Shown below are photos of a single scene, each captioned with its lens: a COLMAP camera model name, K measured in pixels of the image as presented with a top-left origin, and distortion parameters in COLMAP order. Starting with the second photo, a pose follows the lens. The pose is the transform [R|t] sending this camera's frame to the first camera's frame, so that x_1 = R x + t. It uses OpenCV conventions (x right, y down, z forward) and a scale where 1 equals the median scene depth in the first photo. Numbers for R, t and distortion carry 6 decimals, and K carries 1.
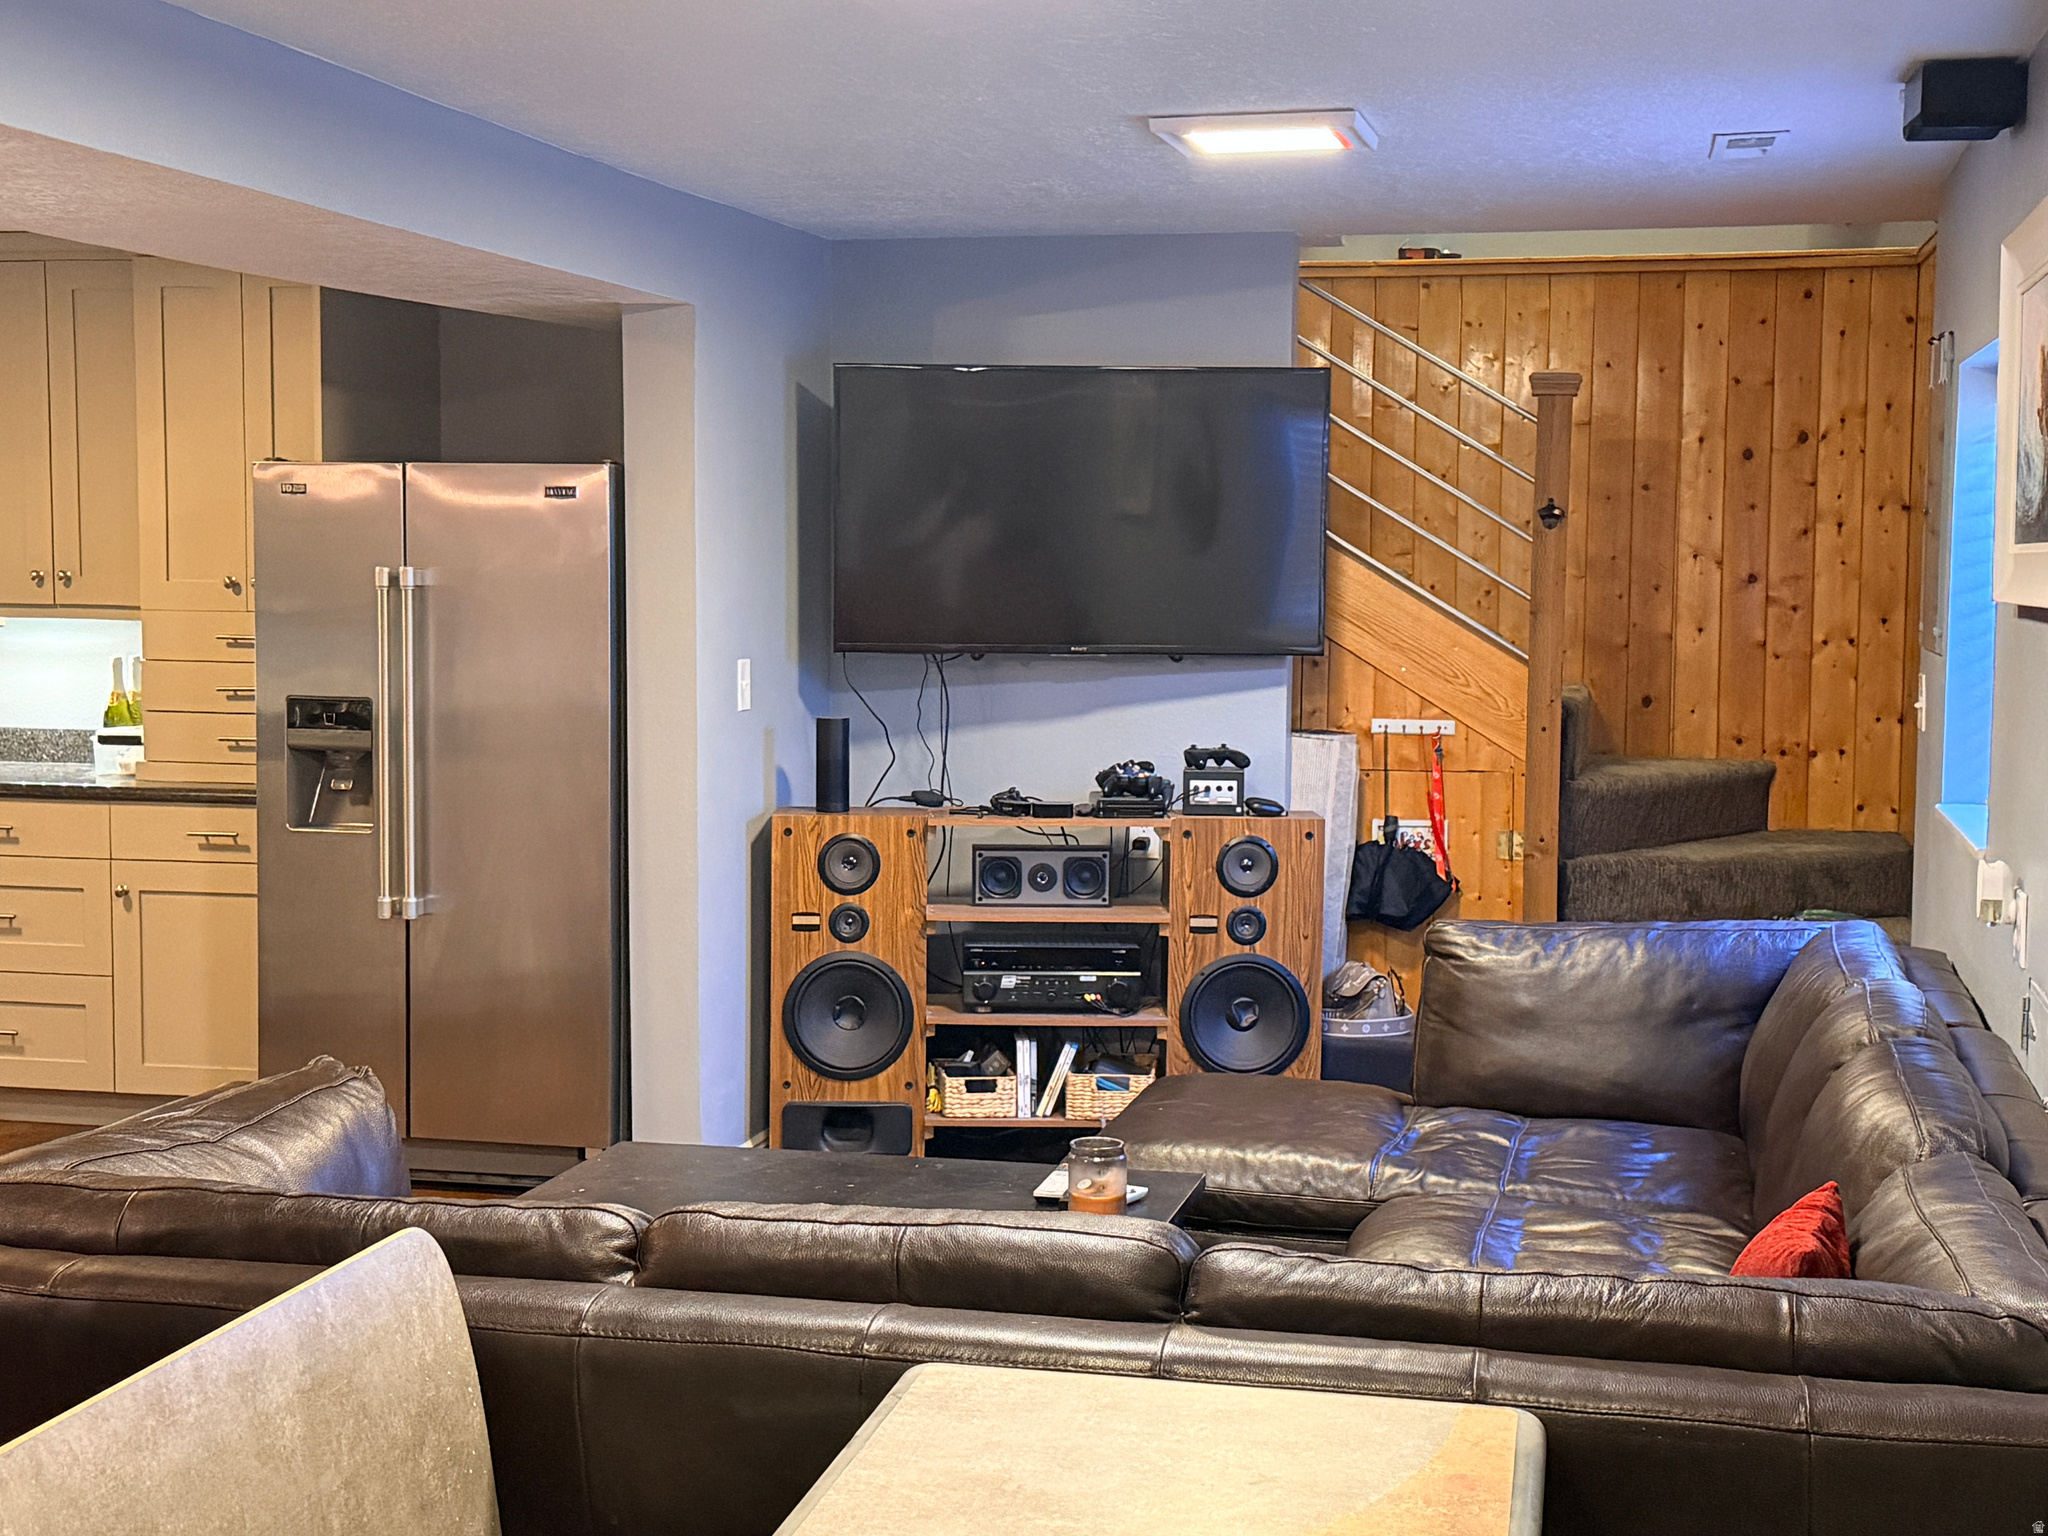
lens RADIAL K [[2859.5, 0, 1018.4], [0, 2859.5, 787.6], [0, 0, 1]] dist [0.107701, 0.000000]
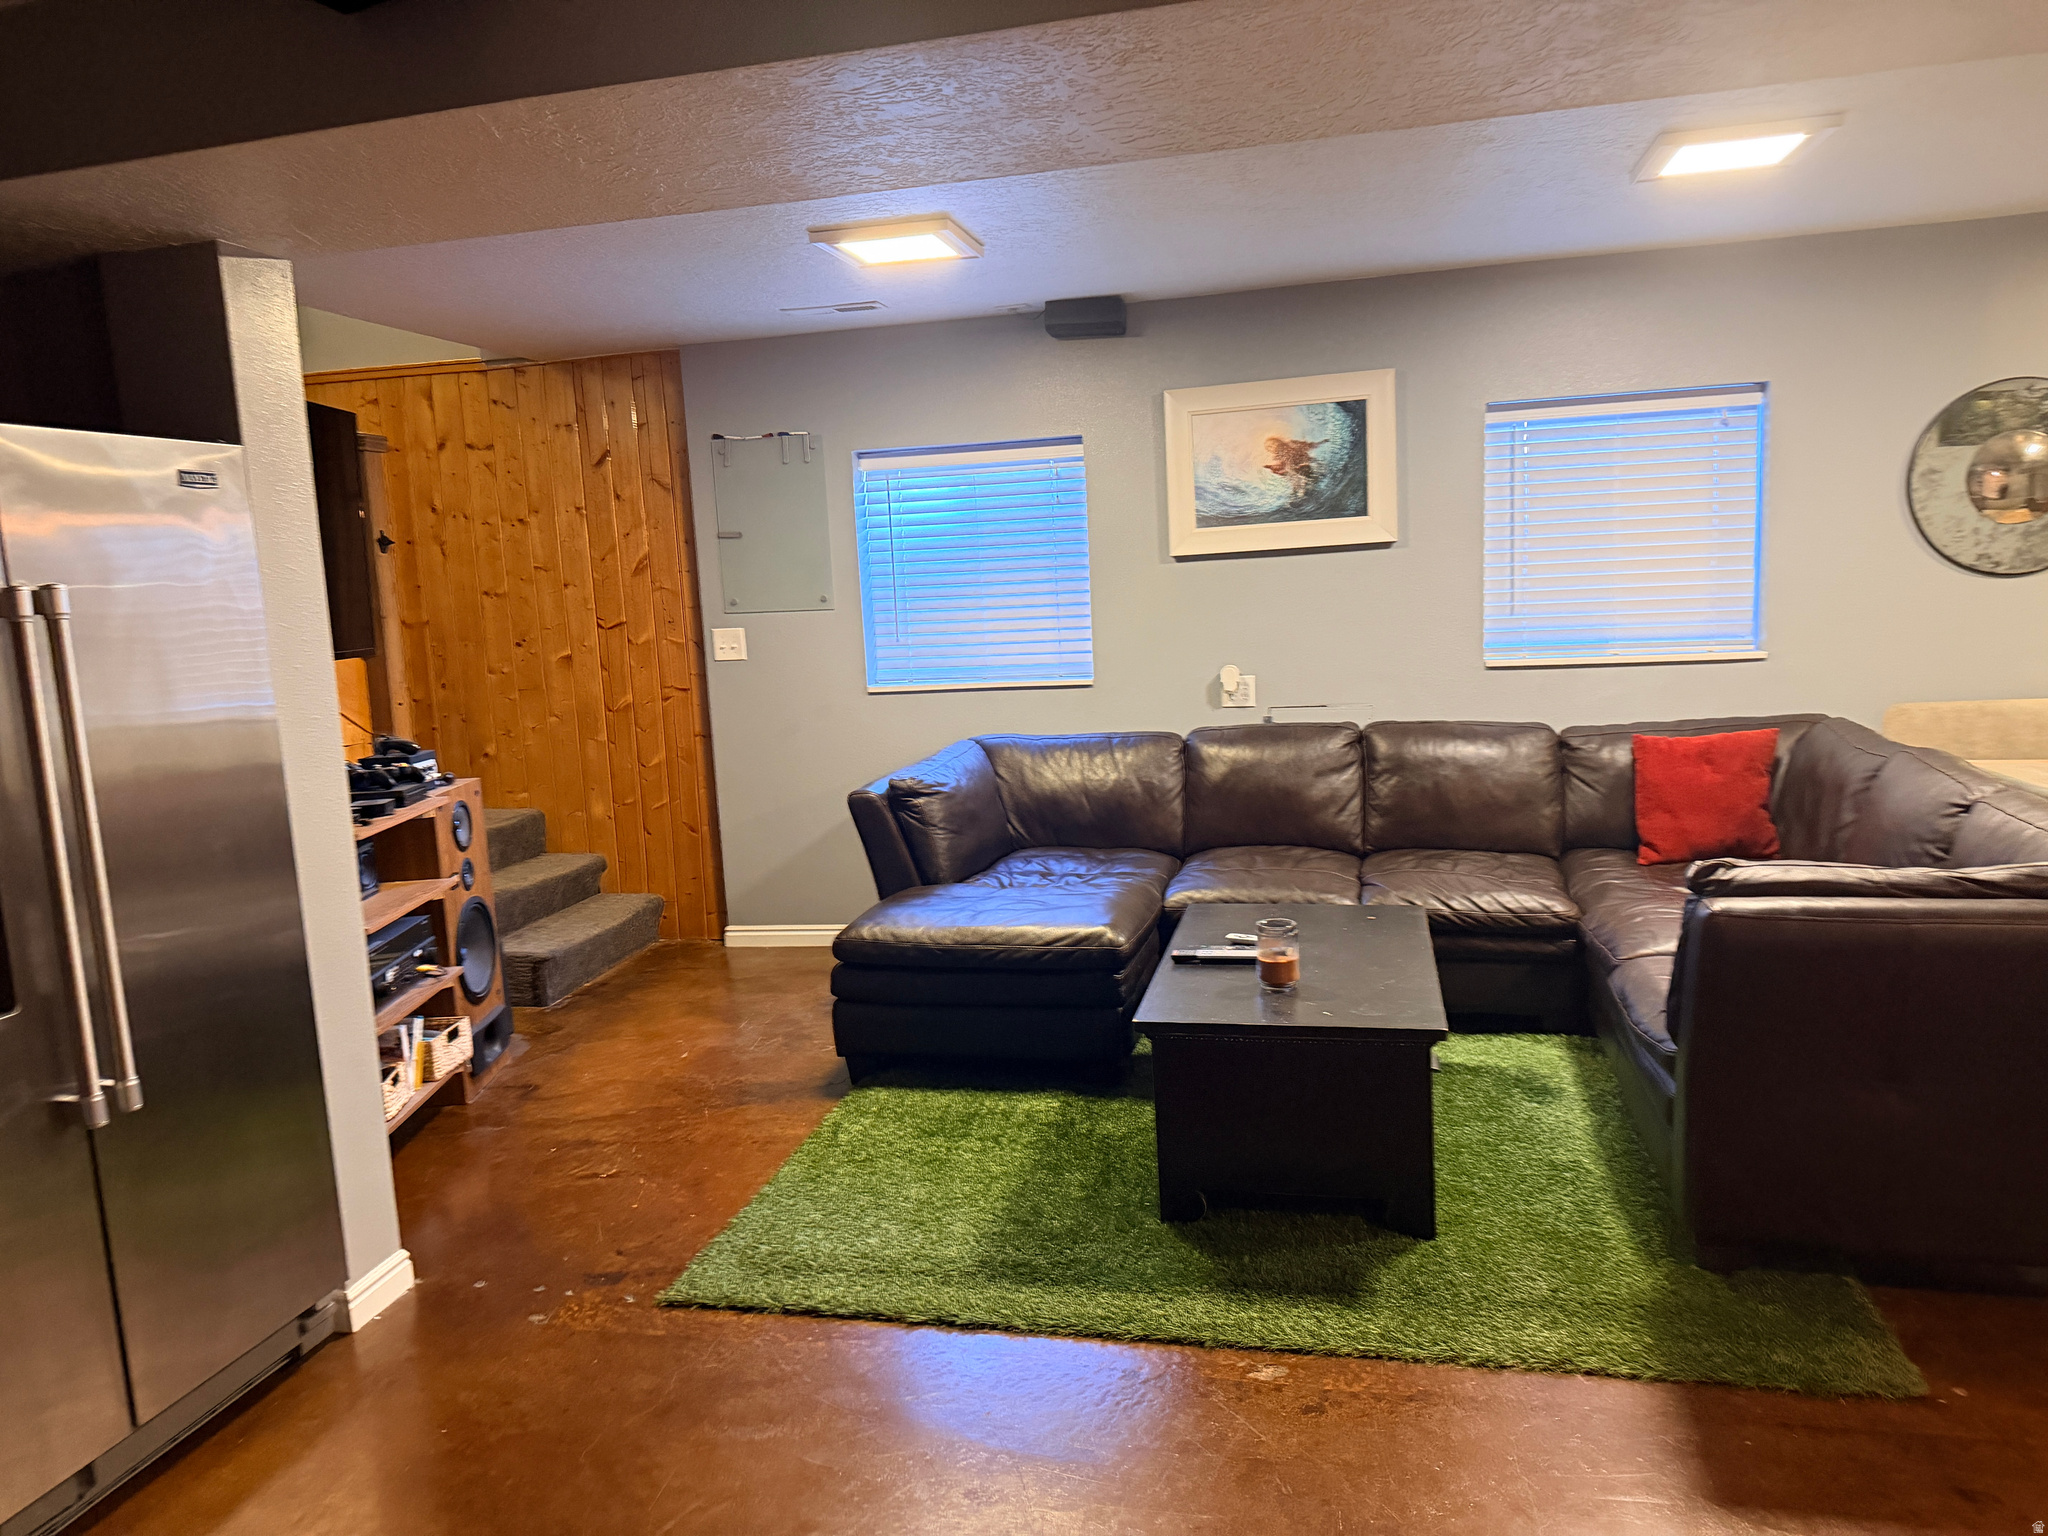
lens RADIAL K [[1446.2, 0, 1007.4], [0, 1446.2, 762.6], [0, 0, 1]] dist [0.085795, -0.092023]
pose [[0.002180, -0.143583, 0.989636, -0.527270], [0.135639, 0.980535, 0.141964, -0.055291], [-0.990756, 0.133923, 0.021613, 0.751411]]
